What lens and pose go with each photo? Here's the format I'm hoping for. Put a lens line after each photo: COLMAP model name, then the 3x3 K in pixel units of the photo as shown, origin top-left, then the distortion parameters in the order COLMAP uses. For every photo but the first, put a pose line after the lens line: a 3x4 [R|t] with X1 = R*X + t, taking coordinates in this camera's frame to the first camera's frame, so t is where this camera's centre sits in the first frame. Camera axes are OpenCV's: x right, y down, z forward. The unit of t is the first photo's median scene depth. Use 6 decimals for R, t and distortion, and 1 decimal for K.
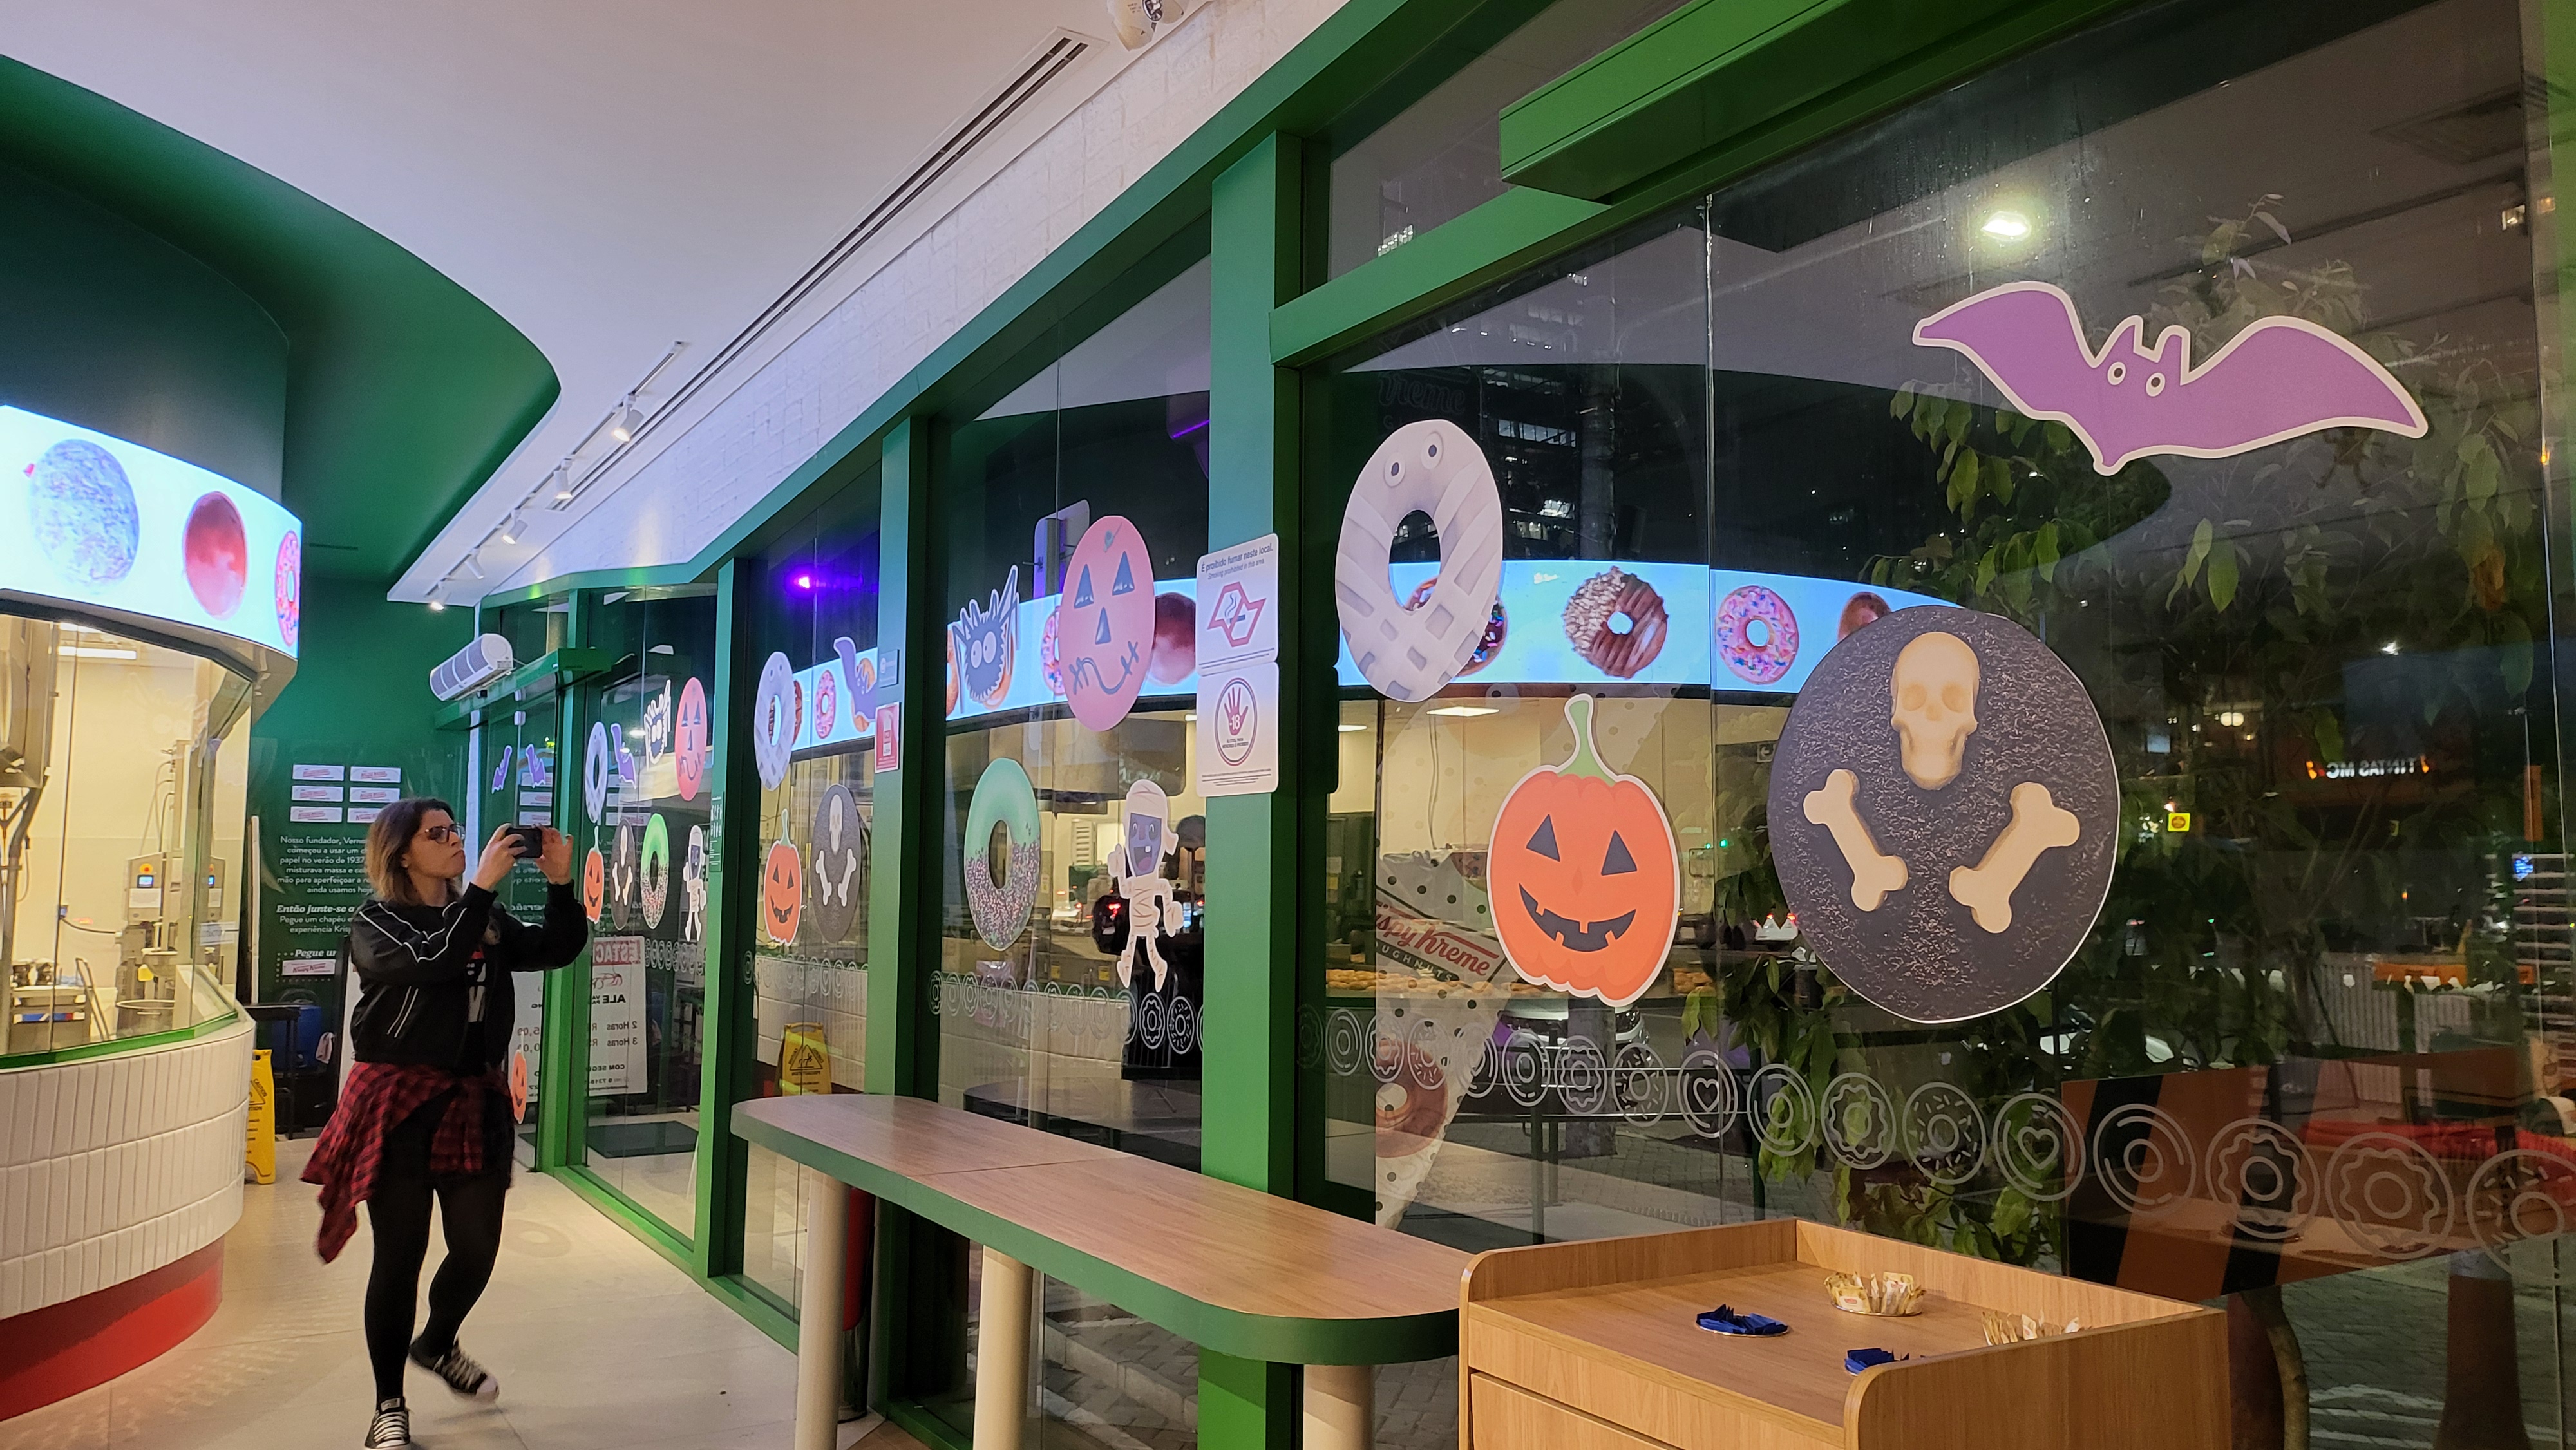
lens RADIAL K [[1893.8, 0, 1293.8], [0, 1893.8, 705.5], [0, 0, 1]] dist [0.022833, 0.002172]
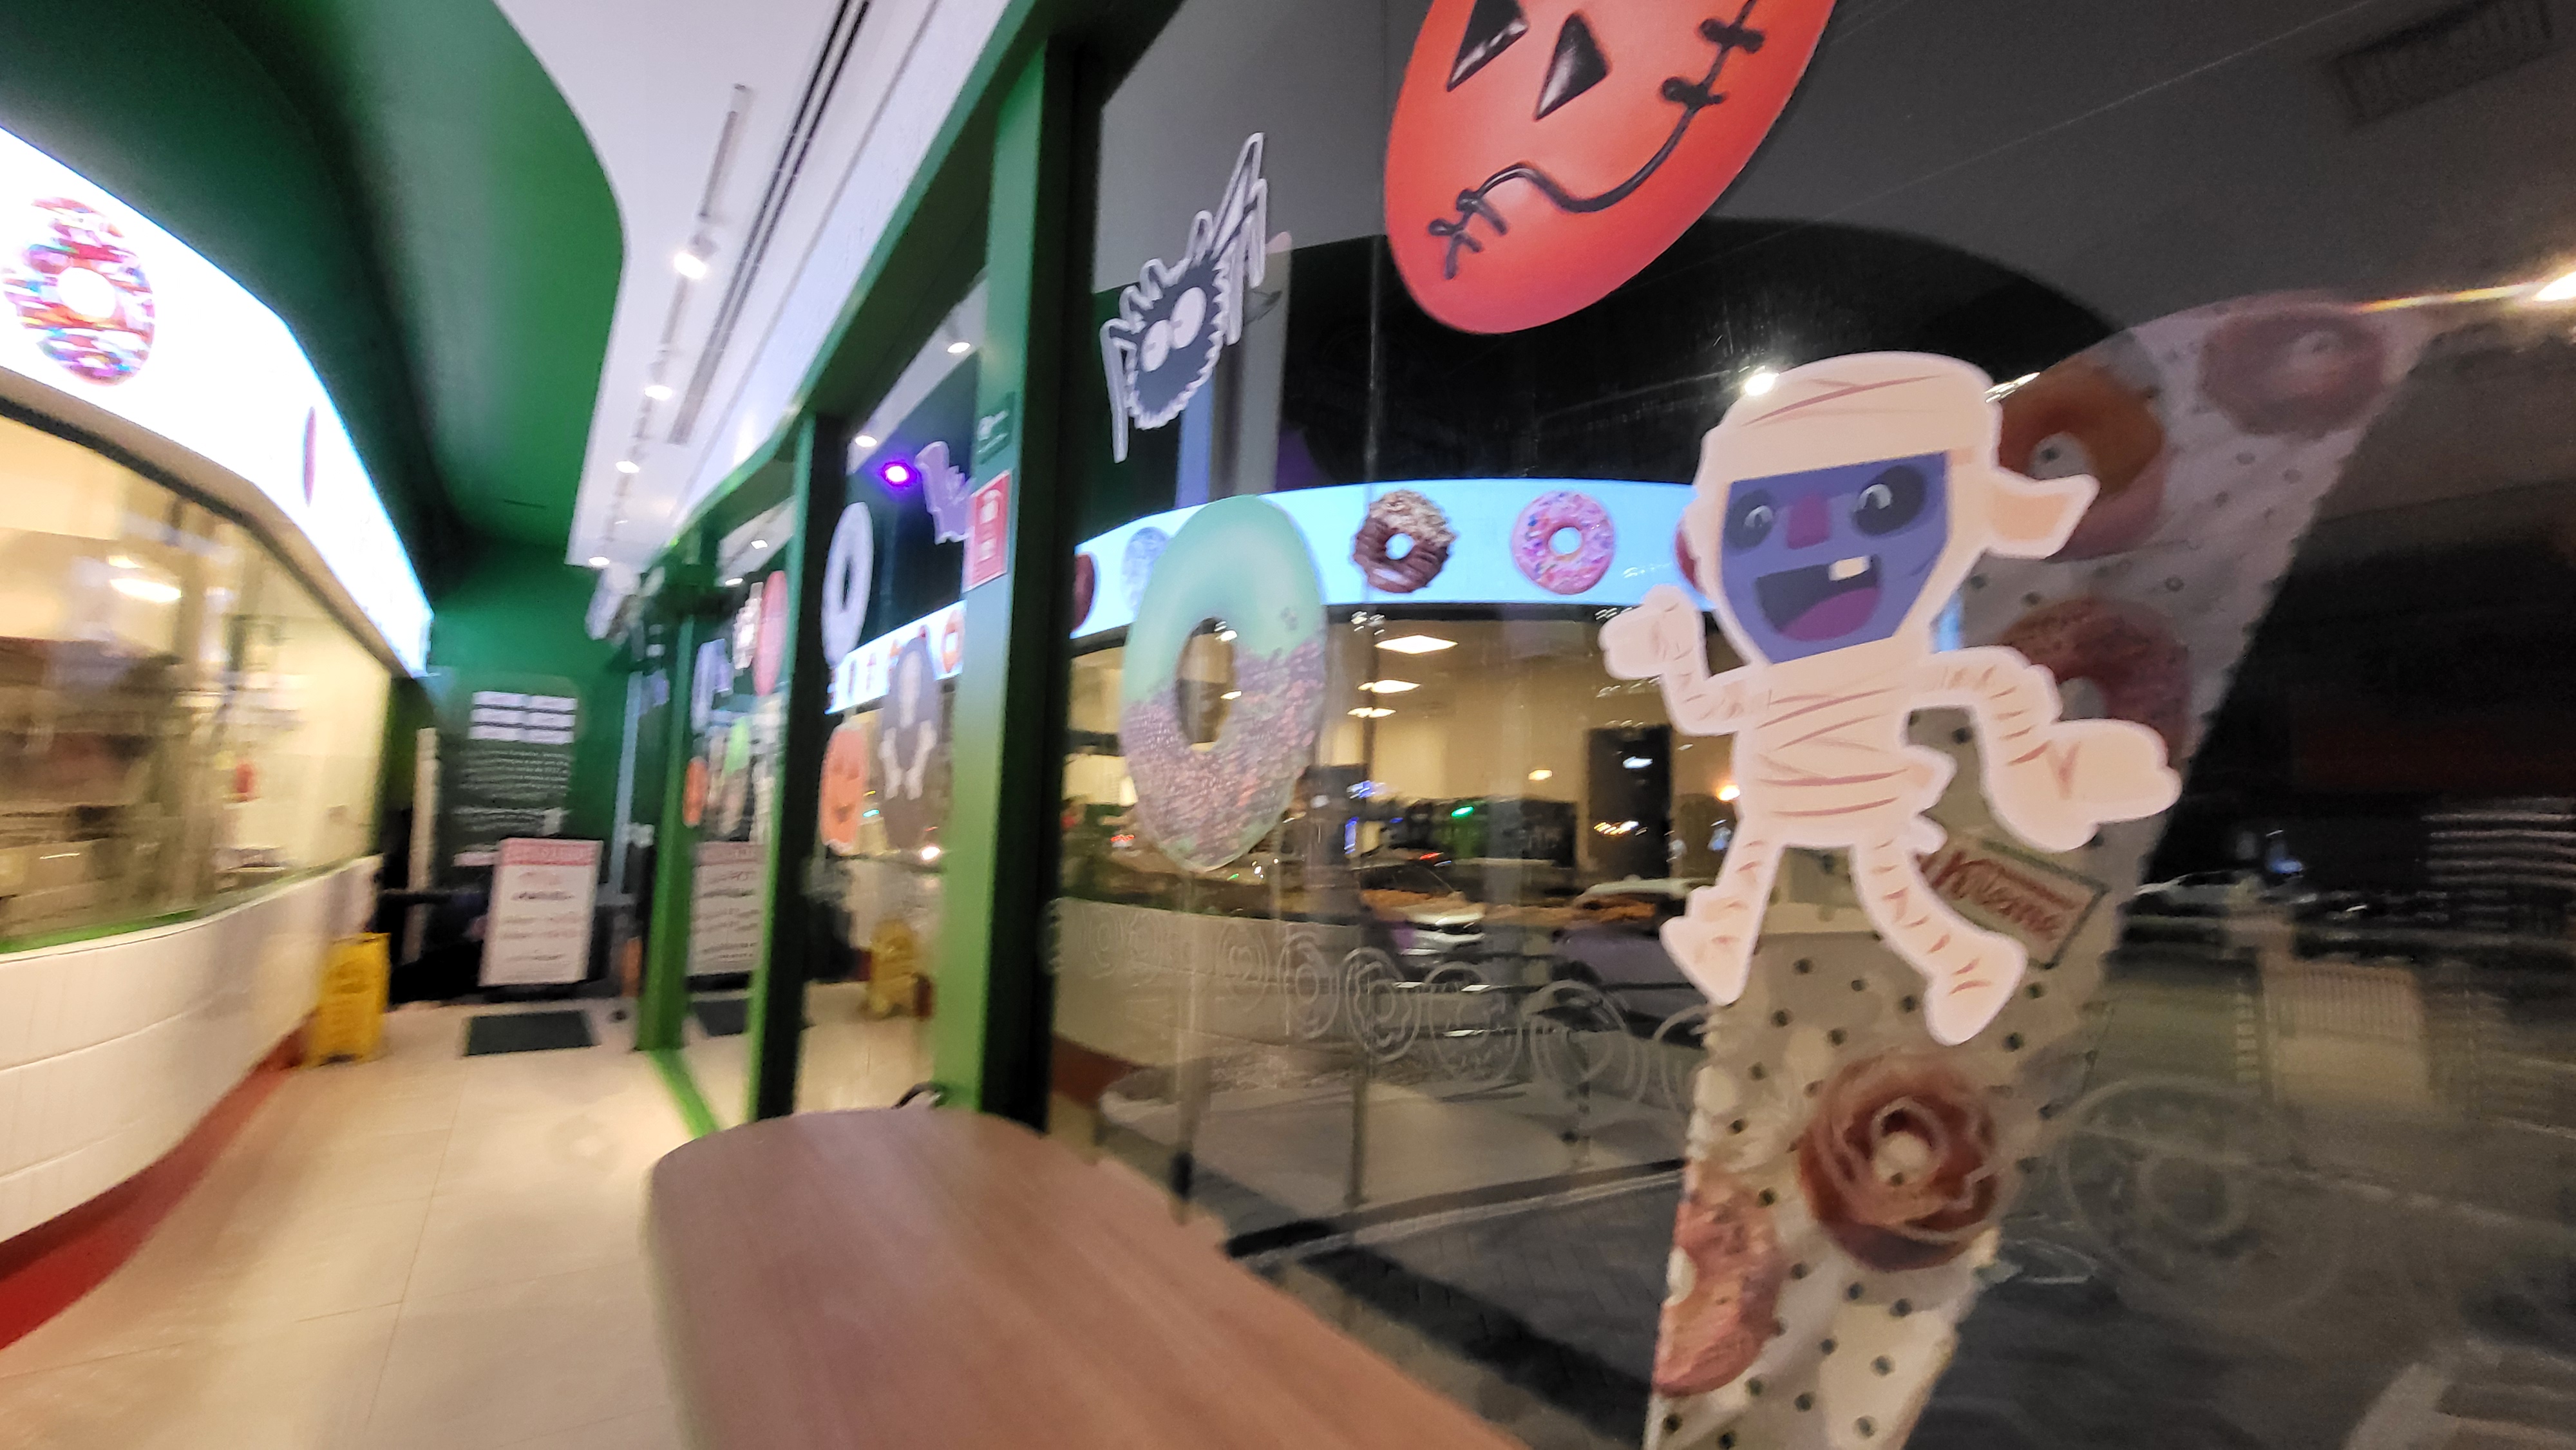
lens RADIAL K [[1026.2, 0, 1270.7], [0, 1026.2, 740.9], [0, 0, 1]] dist [-0.003243, -0.000644]
pose [[0.996562, 0.038520, 0.073352, -0.126577], [-0.038986, 0.999228, 0.004930, 0.073730], [-0.073105, -0.007773, 0.997294, 0.577801]]
